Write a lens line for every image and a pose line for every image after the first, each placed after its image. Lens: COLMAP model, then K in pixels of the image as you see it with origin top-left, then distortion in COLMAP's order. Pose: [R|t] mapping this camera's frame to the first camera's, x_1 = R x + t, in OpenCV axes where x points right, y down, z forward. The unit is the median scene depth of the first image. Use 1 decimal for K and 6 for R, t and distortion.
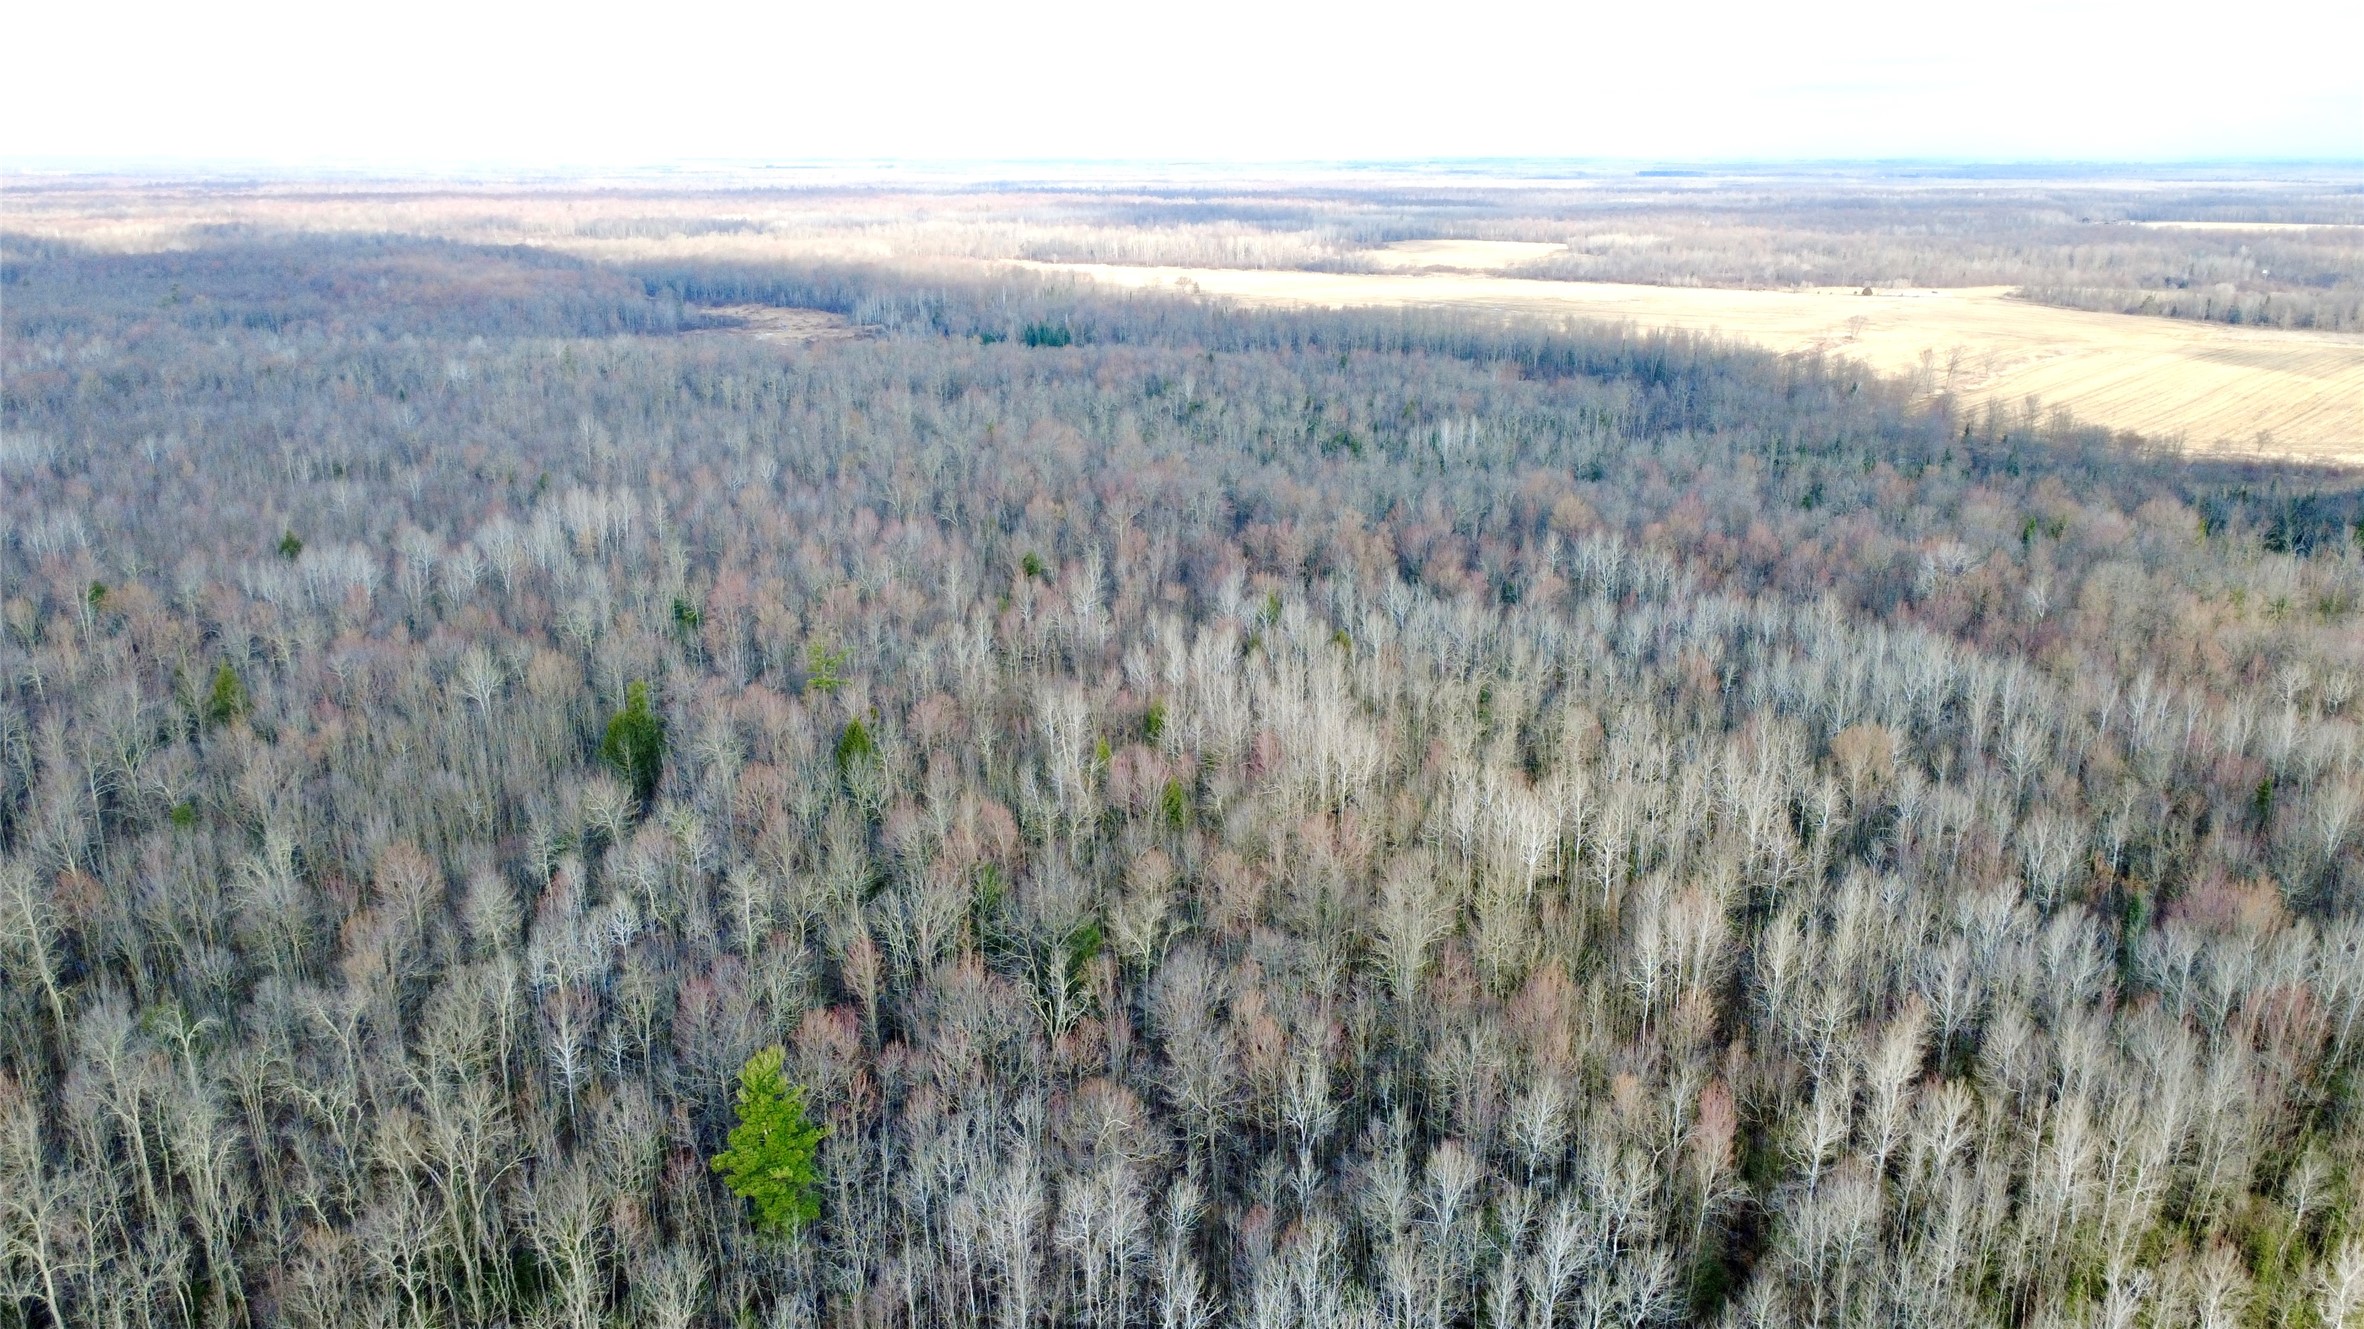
lens RADIAL K [[1715.9, 0, 1183.4], [0, 1715.9, 671.1], [0, 0, 1]] dist [-0.003825, 0.003815]
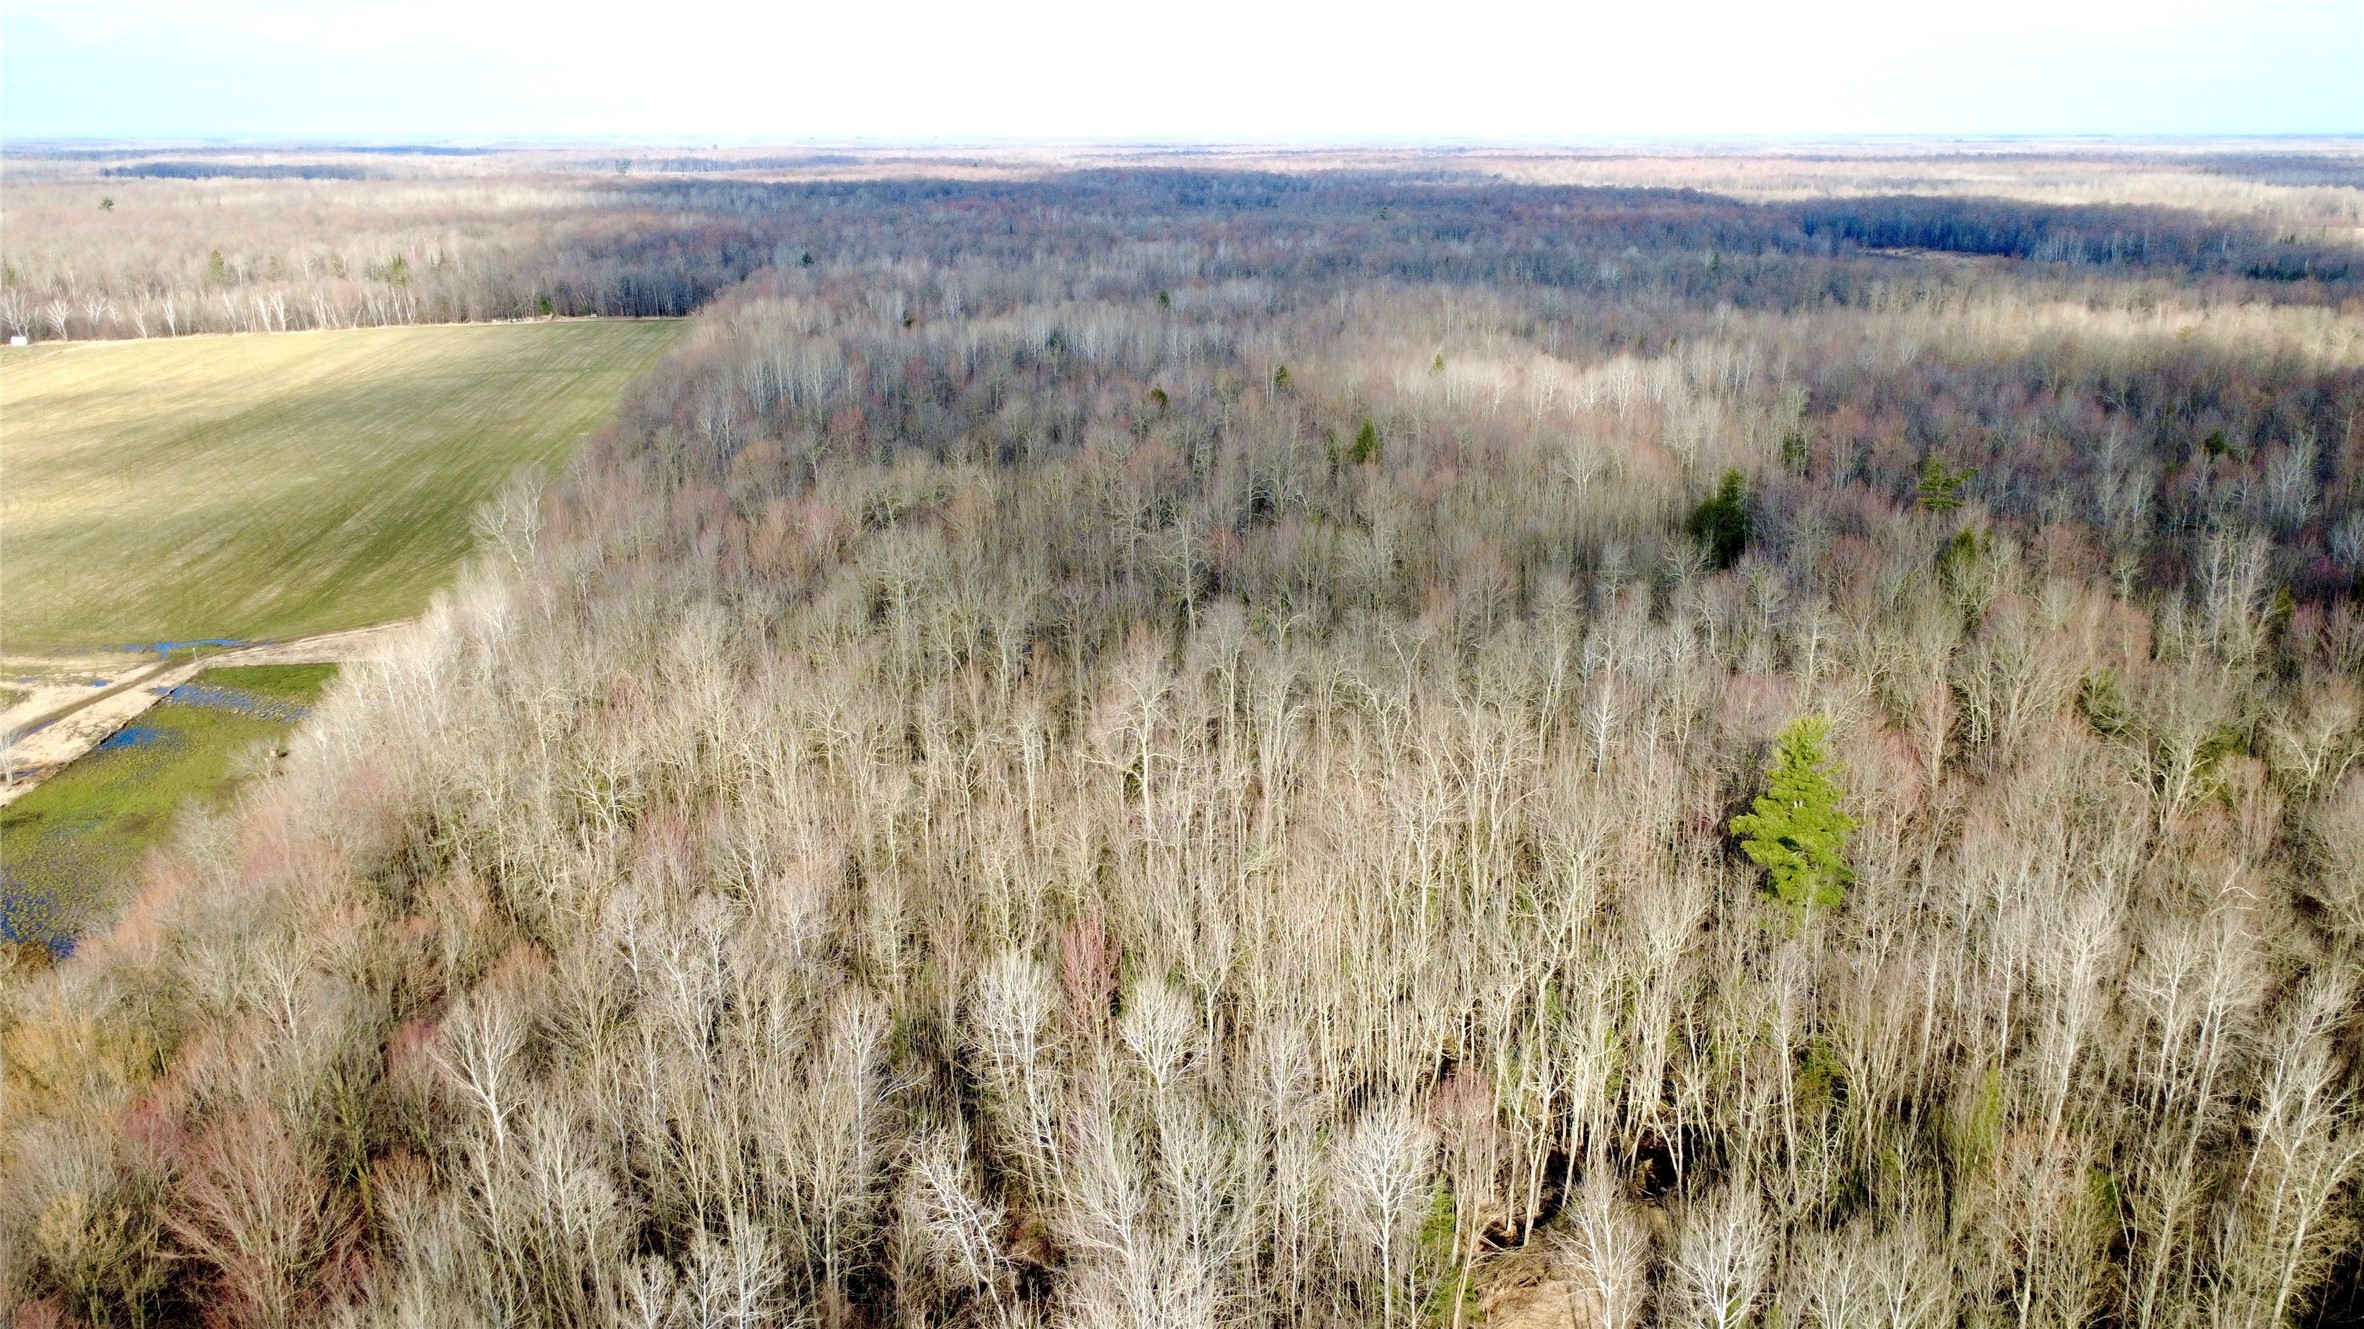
lens RADIAL K [[1715.9, 0, 1183.4], [0, 1715.9, 671.1], [0, 0, 1]] dist [-0.003825, 0.003815]
pose [[0.805016, 0.173251, -0.567391, 0.000018], [-0.171054, 0.983574, 0.057639, 0.119470], [0.568057, 0.050654, 0.821429, 0.035397]]
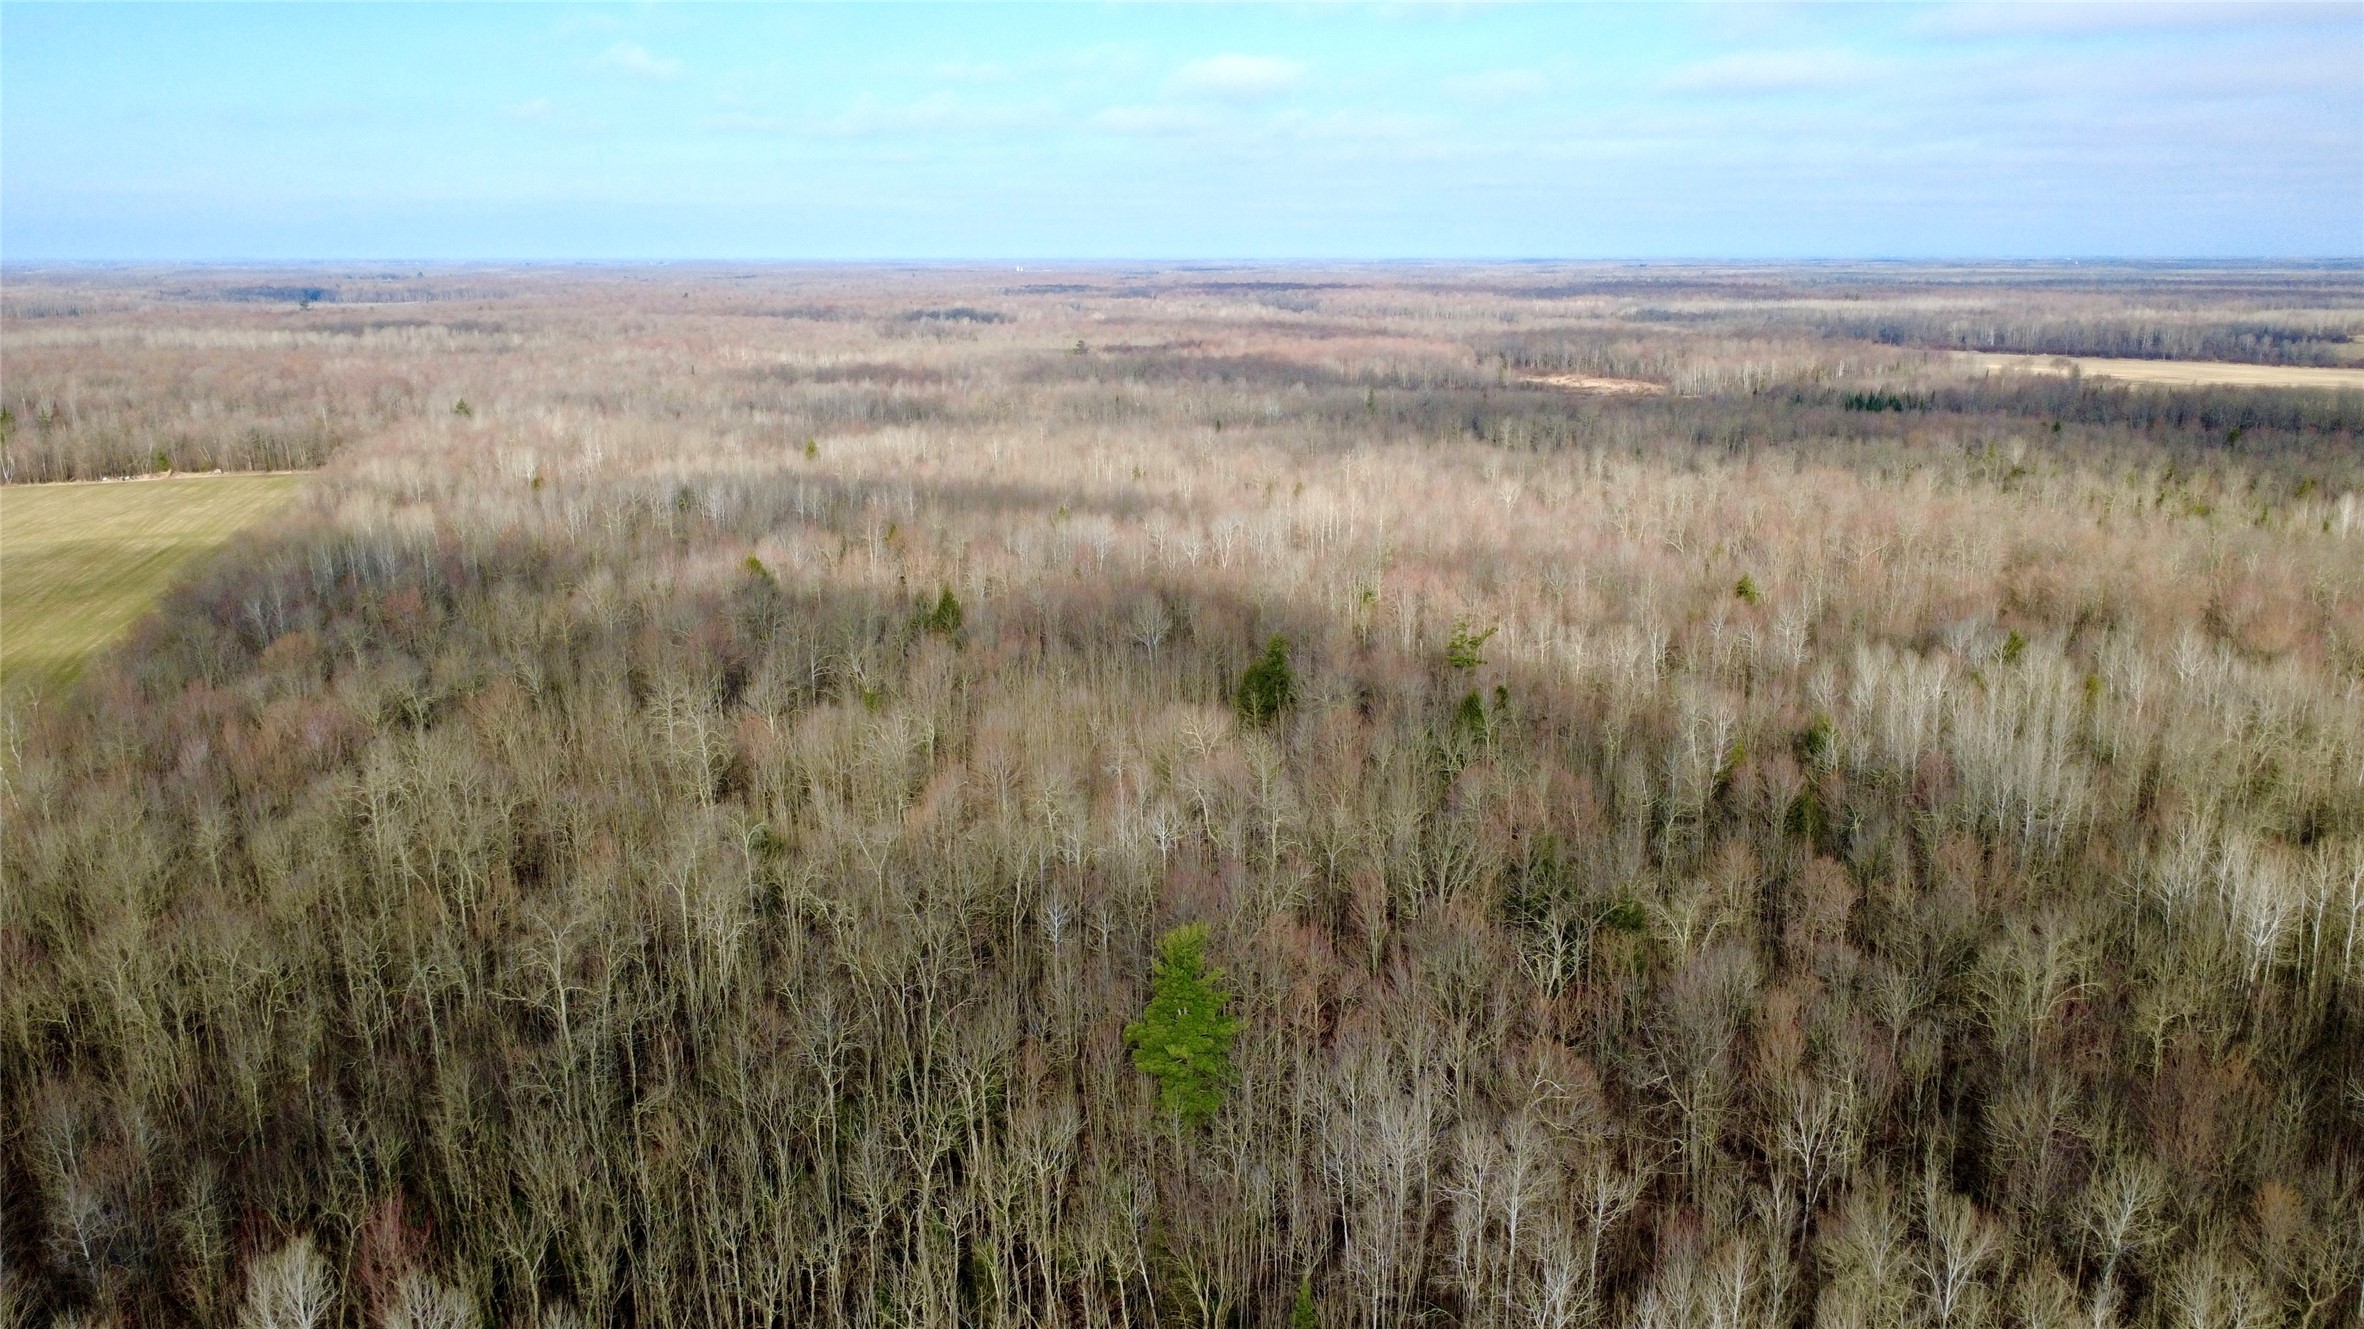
lens RADIAL K [[1715.9, 0, 1183.4], [0, 1715.9, 671.1], [0, 0, 1]] dist [-0.003825, 0.003815]
pose [[0.881792, 0.106486, -0.459460, 0.100294], [-0.134245, 0.990551, -0.028068, 0.065235], [0.452129, 0.086430, 0.887755, 0.089362]]
